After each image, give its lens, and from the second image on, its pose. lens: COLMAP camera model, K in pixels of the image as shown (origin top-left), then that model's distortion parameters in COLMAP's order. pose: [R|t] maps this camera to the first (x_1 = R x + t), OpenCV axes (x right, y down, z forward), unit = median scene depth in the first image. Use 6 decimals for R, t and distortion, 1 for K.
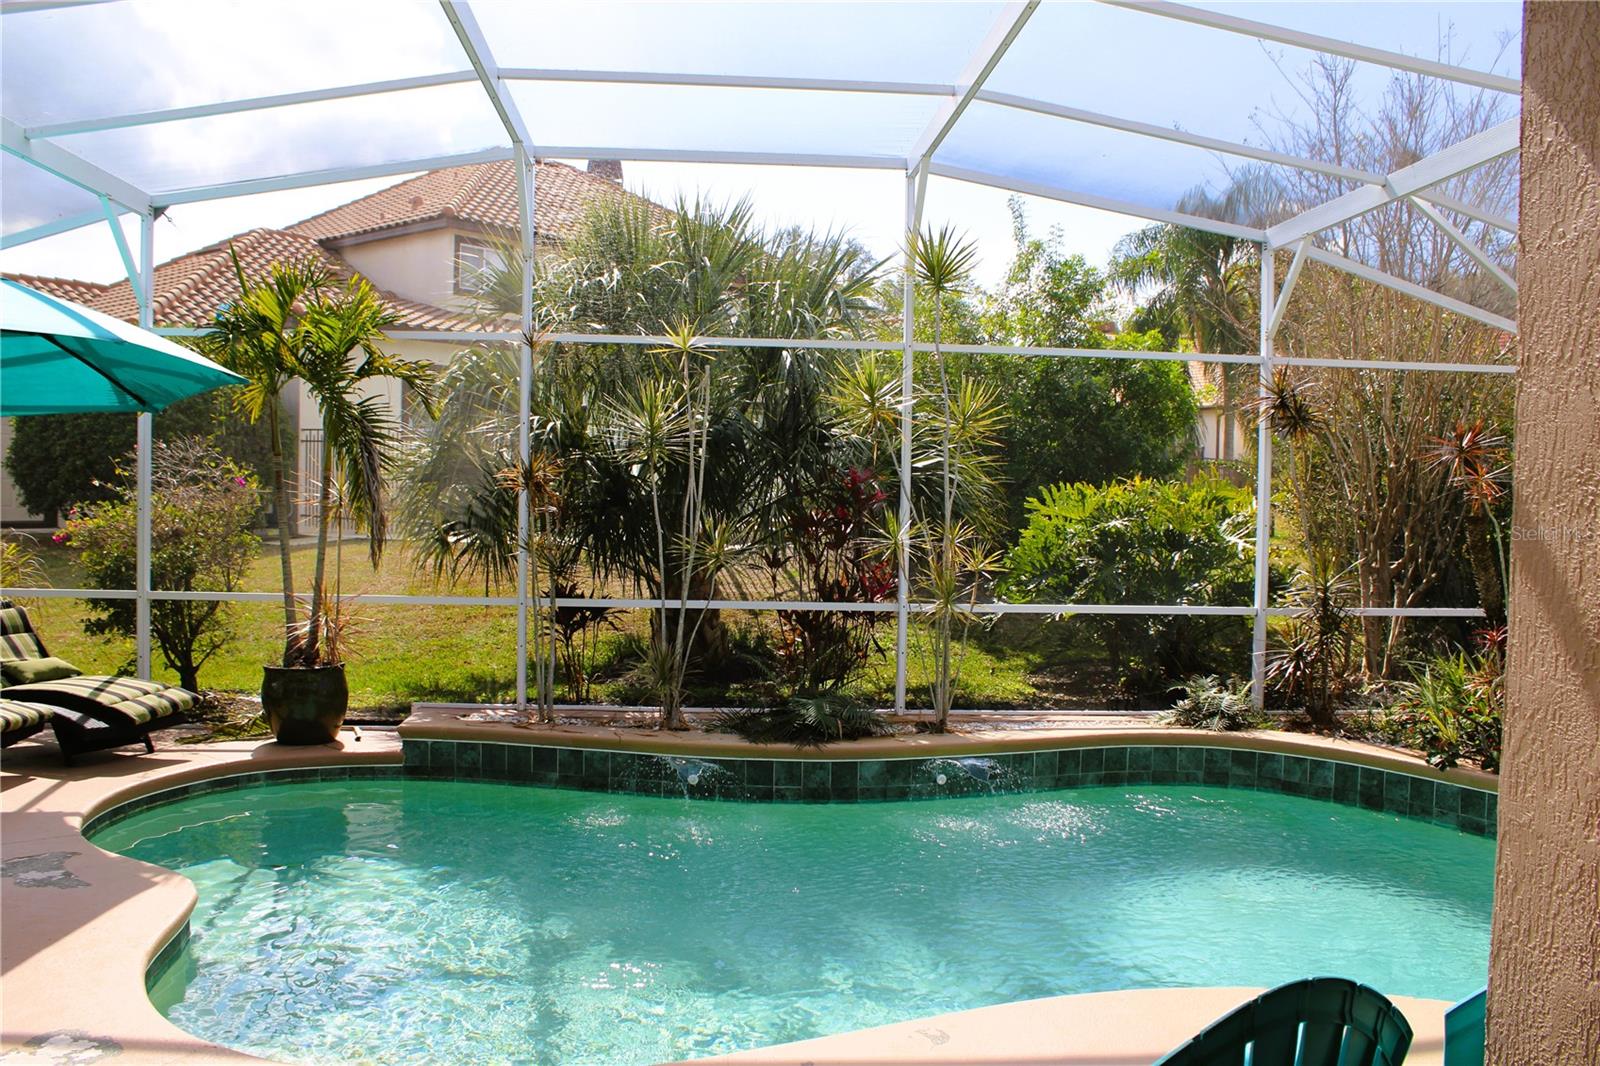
lens RADIAL K [[1356.8, 0, 794.2], [0, 1356.8, 532.0], [0, 0, 1]] dist [-0.162576, 0.150209]
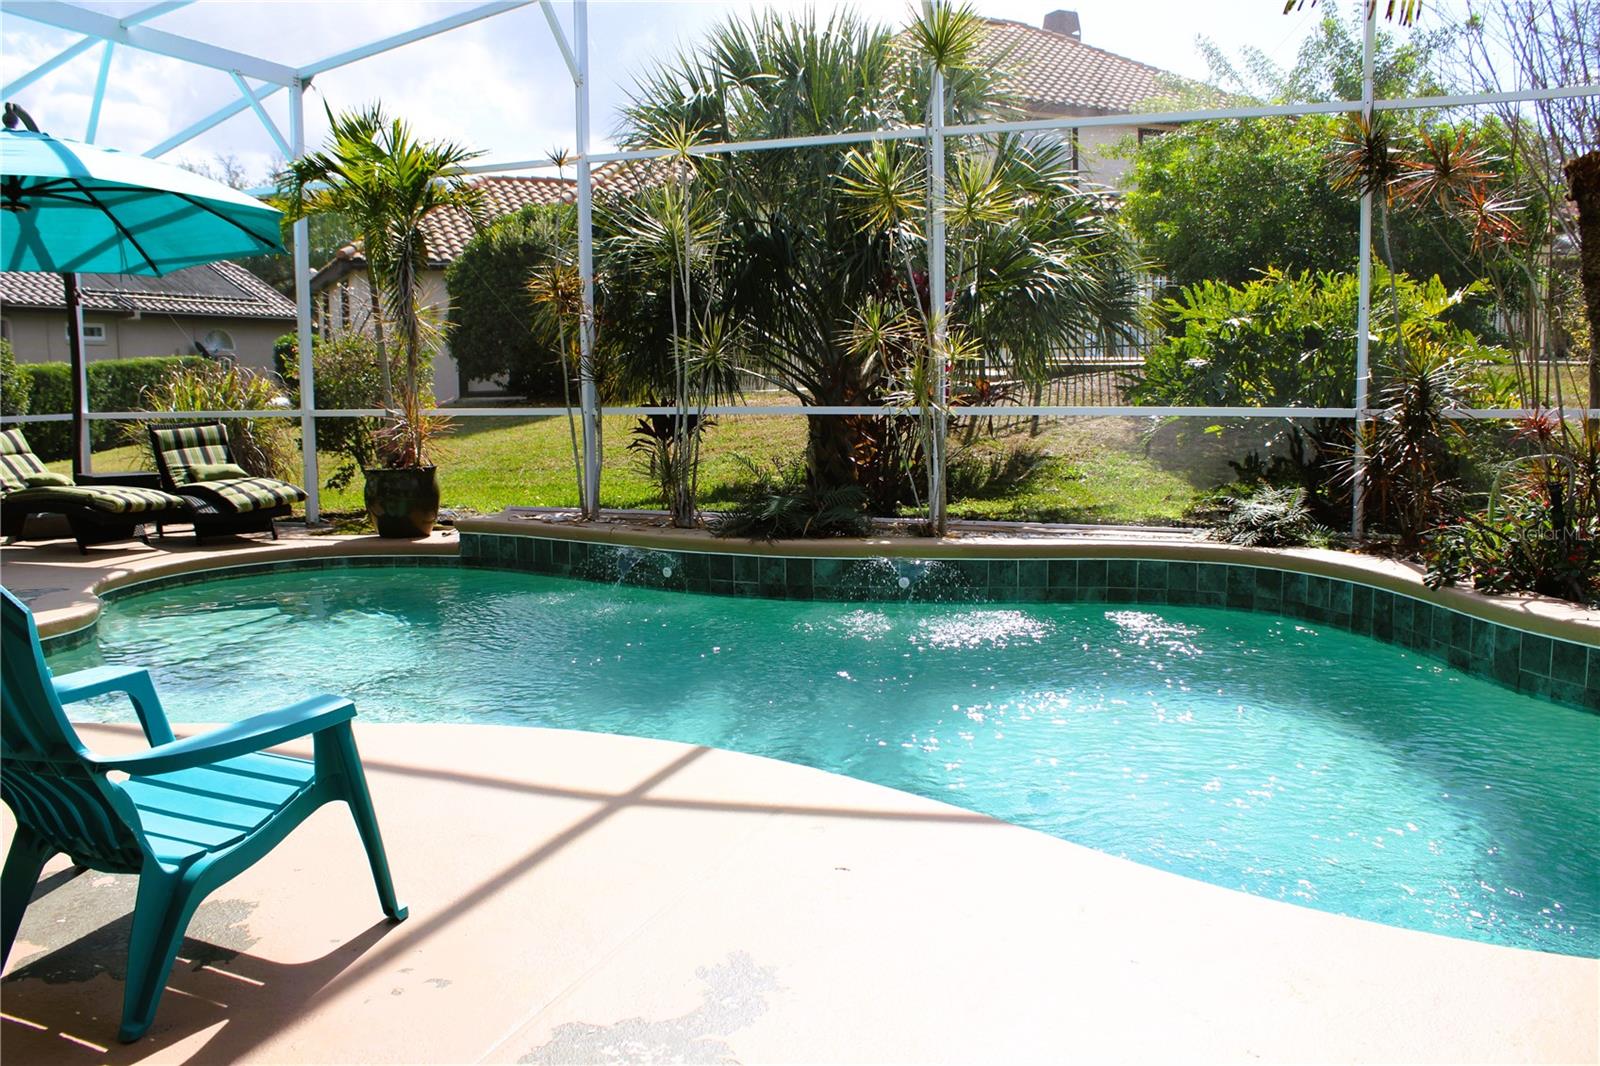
lens RADIAL K [[1356.8, 0, 794.2], [0, 1356.8, 532.0], [0, 0, 1]] dist [-0.162576, 0.150209]
pose [[0.904336, 0.020134, -0.426347, 0.437704], [0.015716, 0.996639, 0.080402, 0.070388], [0.426533, -0.079411, 0.900979, 0.116238]]
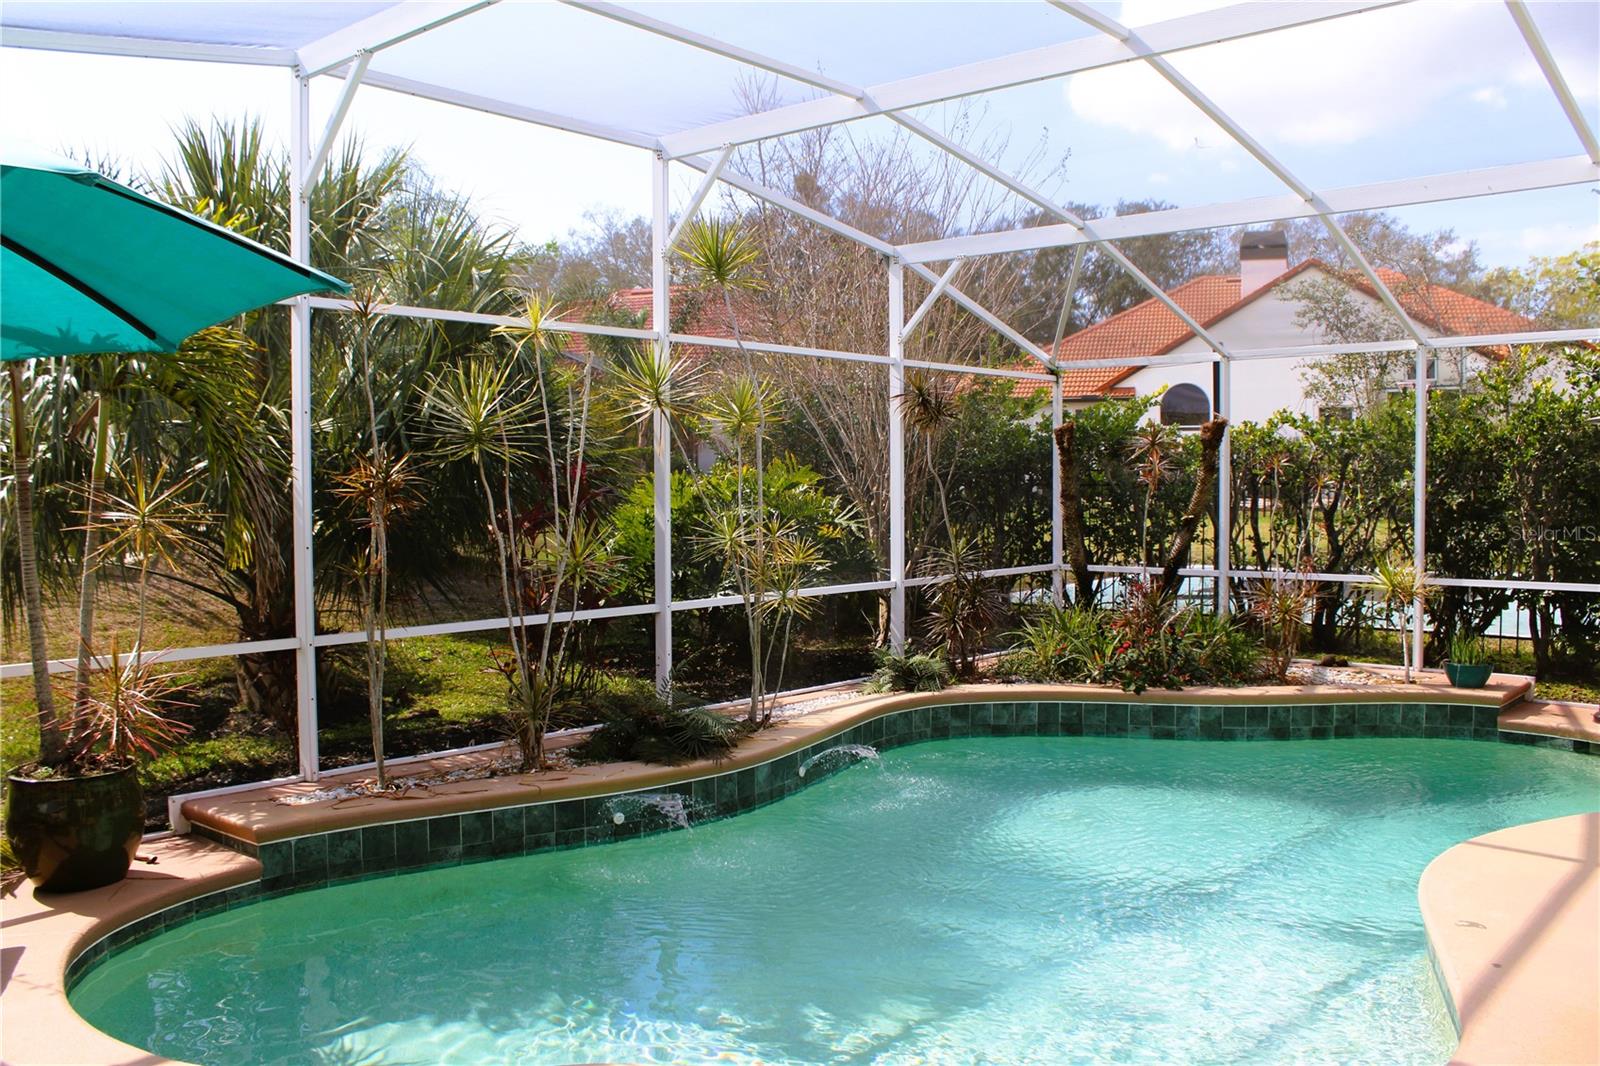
lens RADIAL K [[1356.8, 0, 794.2], [0, 1356.8, 532.0], [0, 0, 1]] dist [-0.162576, 0.150209]
pose [[0.706634, -0.050281, 0.705790, -0.593640], [0.038759, 0.998725, 0.032345, -0.028401], [-0.706517, 0.004499, 0.707682, 0.284133]]
